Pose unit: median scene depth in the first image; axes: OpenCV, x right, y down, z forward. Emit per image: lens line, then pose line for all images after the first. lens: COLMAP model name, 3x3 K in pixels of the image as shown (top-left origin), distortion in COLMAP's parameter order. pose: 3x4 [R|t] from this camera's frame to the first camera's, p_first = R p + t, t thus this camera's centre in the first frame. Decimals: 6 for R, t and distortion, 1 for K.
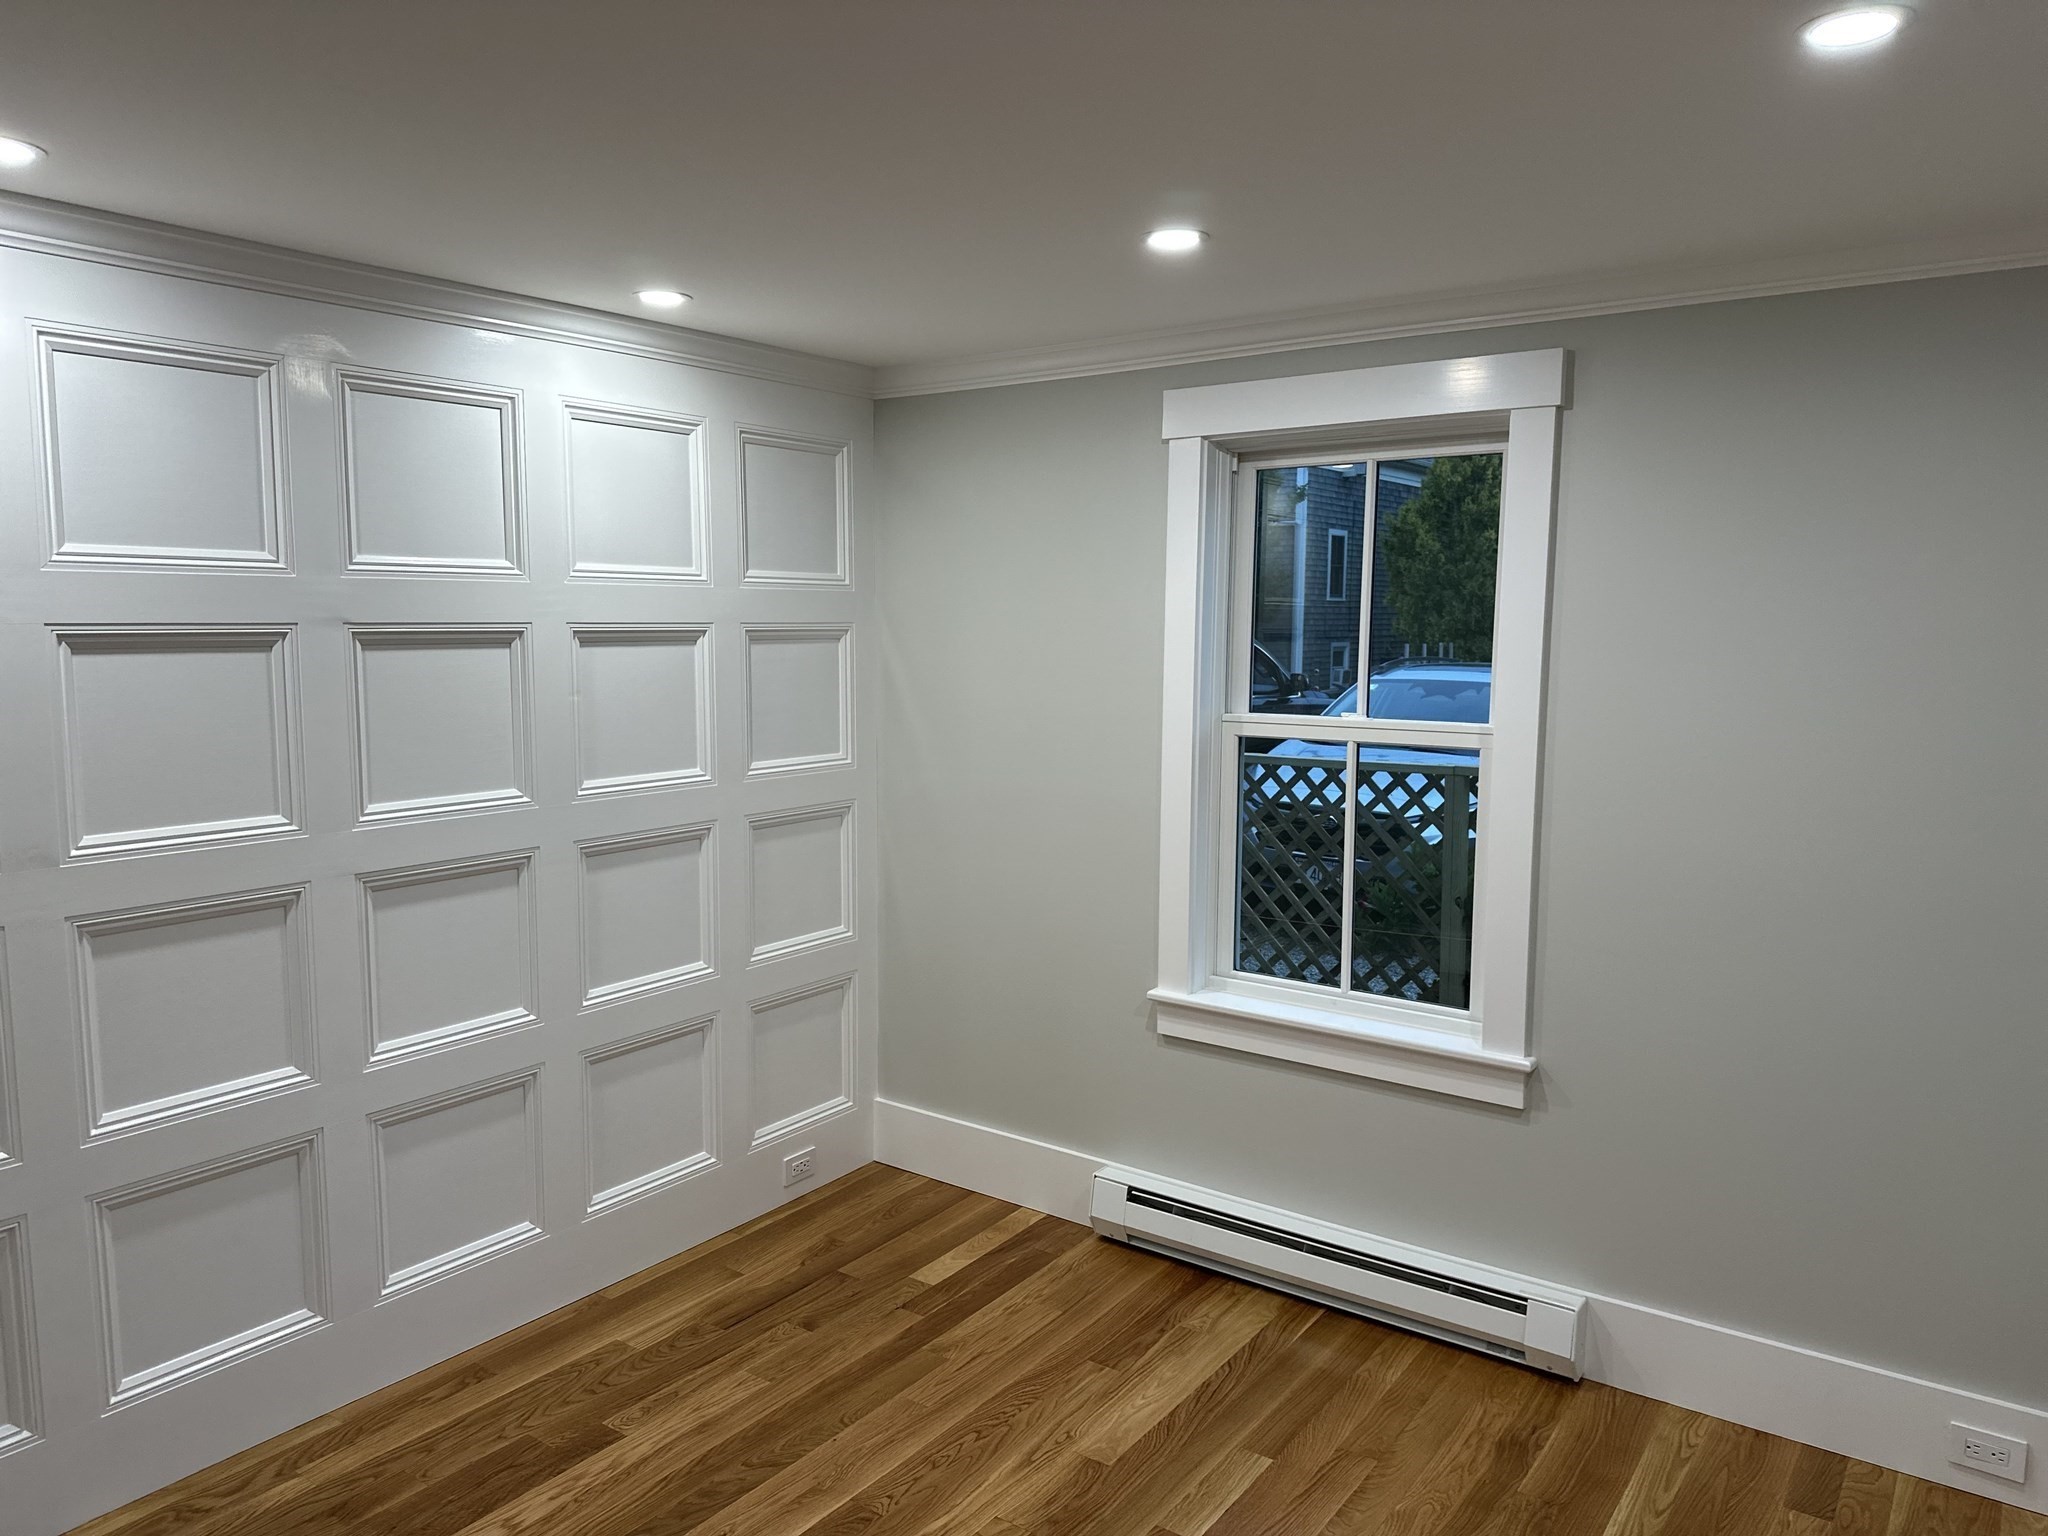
lens RADIAL K [[1320.4, 0, 1024.0], [0, 1320.4, 768.0], [0, 0, 1]] dist [0.004213, -0.000504]
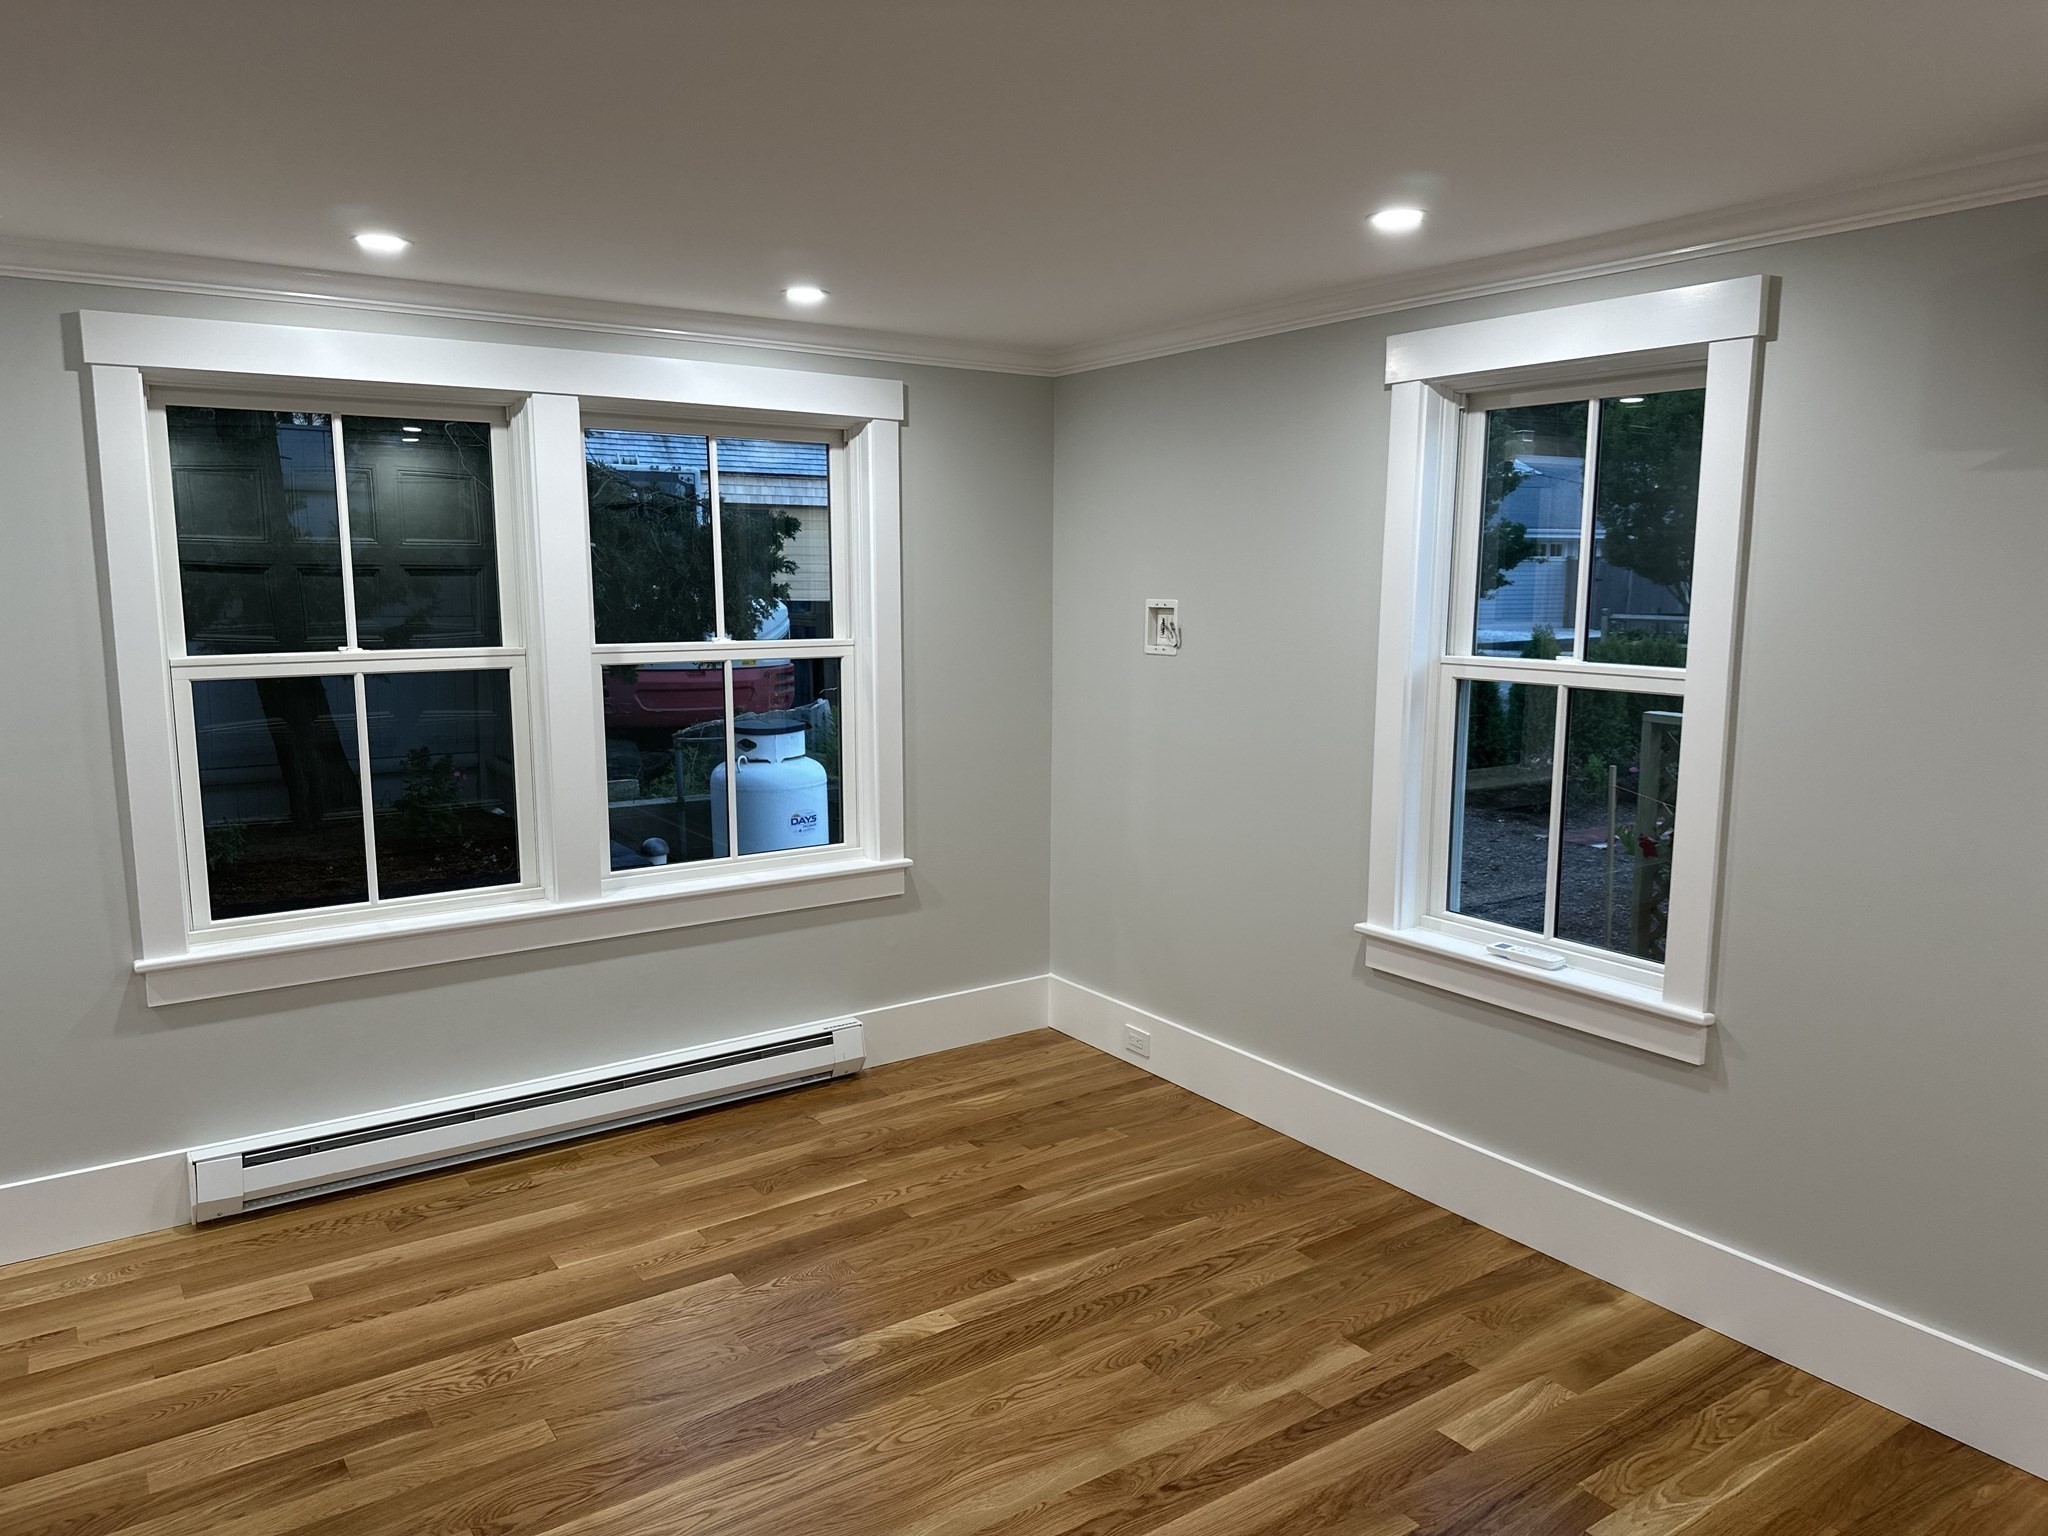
lens RADIAL K [[1430.8, 0, 1024.0], [0, 1430.8, 768.0], [0, 0, 1]] dist [0.072510, -0.088651]
pose [[0.940307, 0.045469, -0.337276, 0.280665], [-0.036073, 0.998768, 0.034078, 0.022974], [0.338409, -0.019877, 0.940789, -0.179957]]
